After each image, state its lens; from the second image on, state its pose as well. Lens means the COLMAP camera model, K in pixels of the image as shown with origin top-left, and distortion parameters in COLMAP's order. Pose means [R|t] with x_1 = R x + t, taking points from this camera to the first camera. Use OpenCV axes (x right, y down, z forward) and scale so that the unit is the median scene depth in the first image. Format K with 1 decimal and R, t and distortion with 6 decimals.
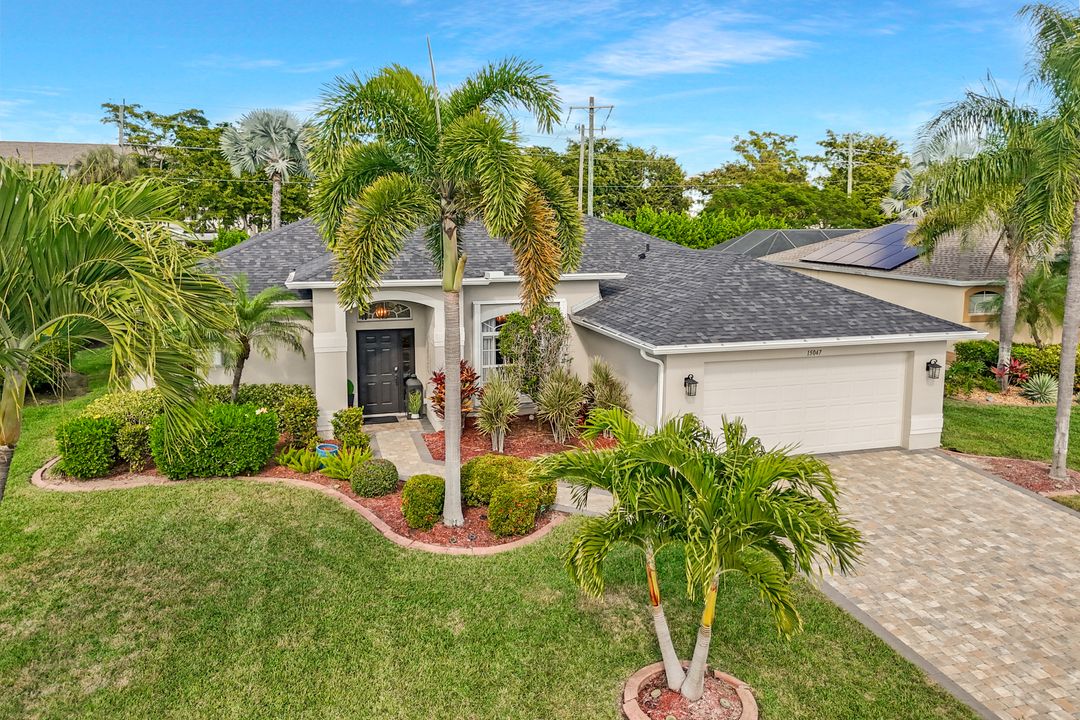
lens RADIAL K [[795.9, 0, 538.0], [0, 795.9, 314.2], [0, 0, 1]] dist [0.049039, -0.034497]
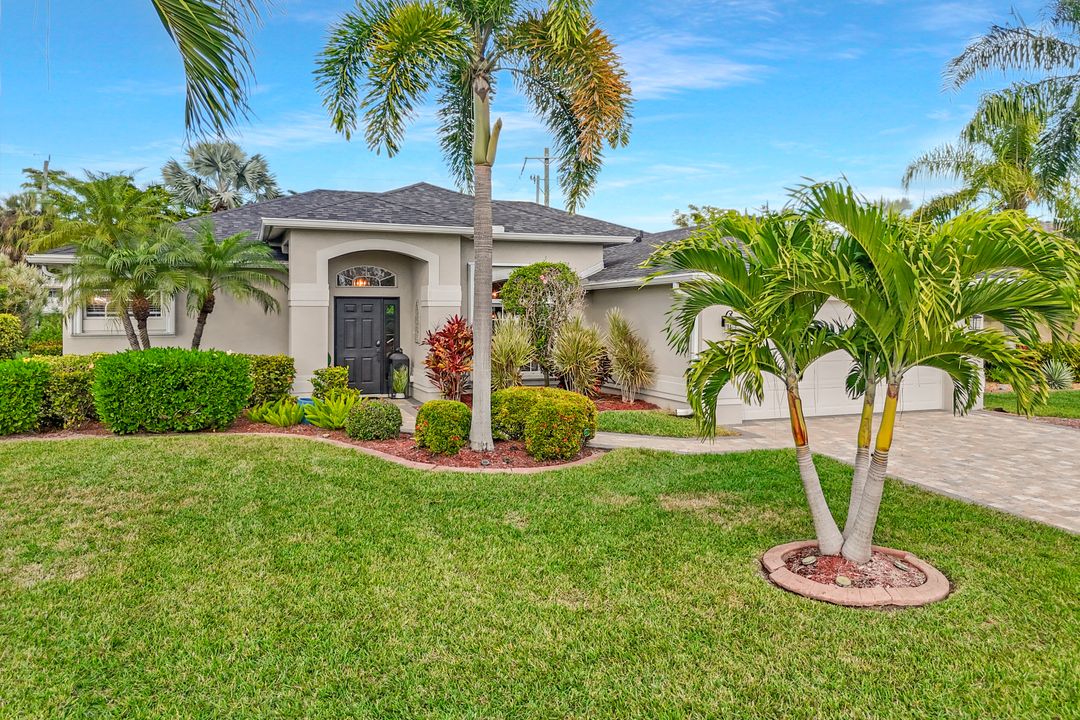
lens RADIAL K [[795.9, 0, 538.0], [0, 795.9, 314.2], [0, 0, 1]] dist [0.049039, -0.034497]
pose [[0.996121, -0.002460, 0.087959, -0.091554], [0.013551, 0.991974, -0.125712, 0.172974], [-0.086944, 0.126416, 0.988160, 0.125020]]
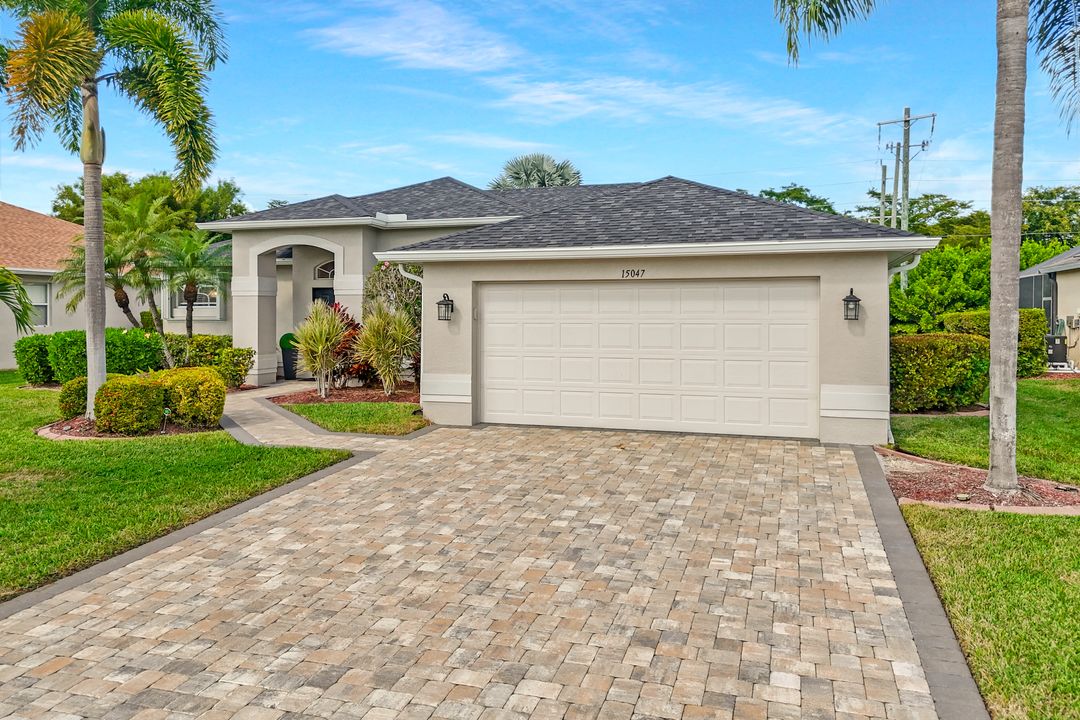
lens RADIAL K [[795.9, 0, 538.0], [0, 795.9, 314.2], [0, 0, 1]] dist [0.049039, -0.034497]
pose [[0.825791, -0.000661, -0.563976, 0.642864], [-0.070449, 0.992046, -0.104316, 0.155554], [0.559559, 0.125874, 0.819176, 0.386499]]
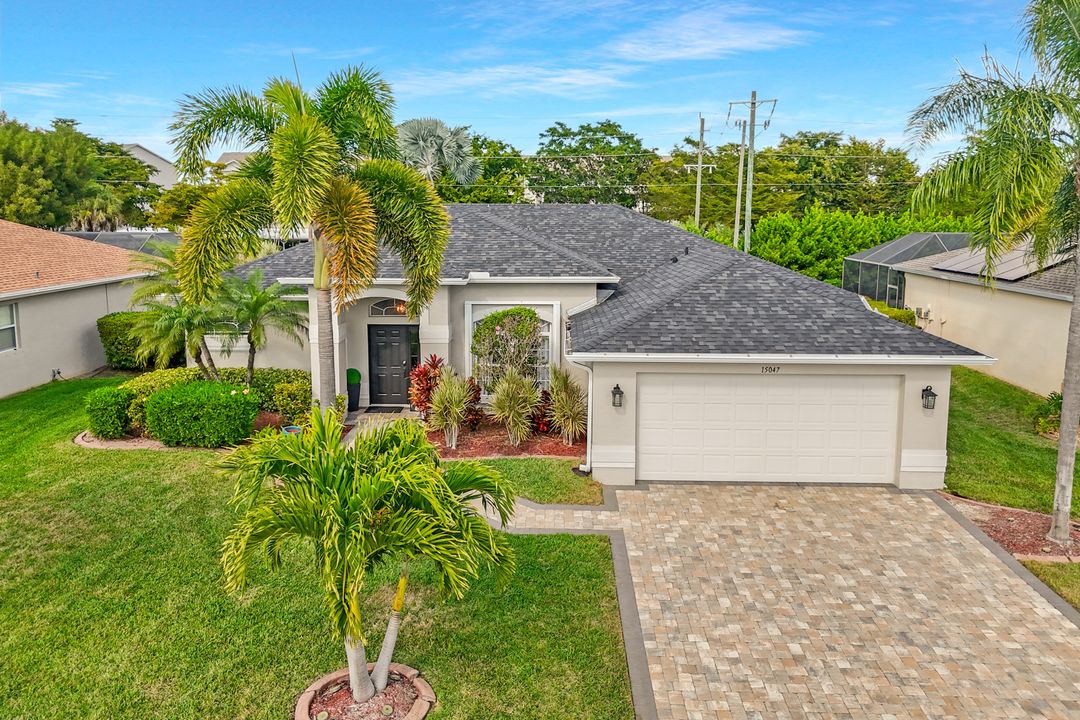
lens RADIAL K [[795.9, 0, 538.0], [0, 795.9, 314.2], [0, 0, 1]] dist [0.049039, -0.034497]
pose [[0.951943, 0.038538, -0.303839, 0.355848], [-0.038466, 0.999241, 0.006224, -0.009947], [0.303849, 0.005762, 0.952703, 0.054280]]
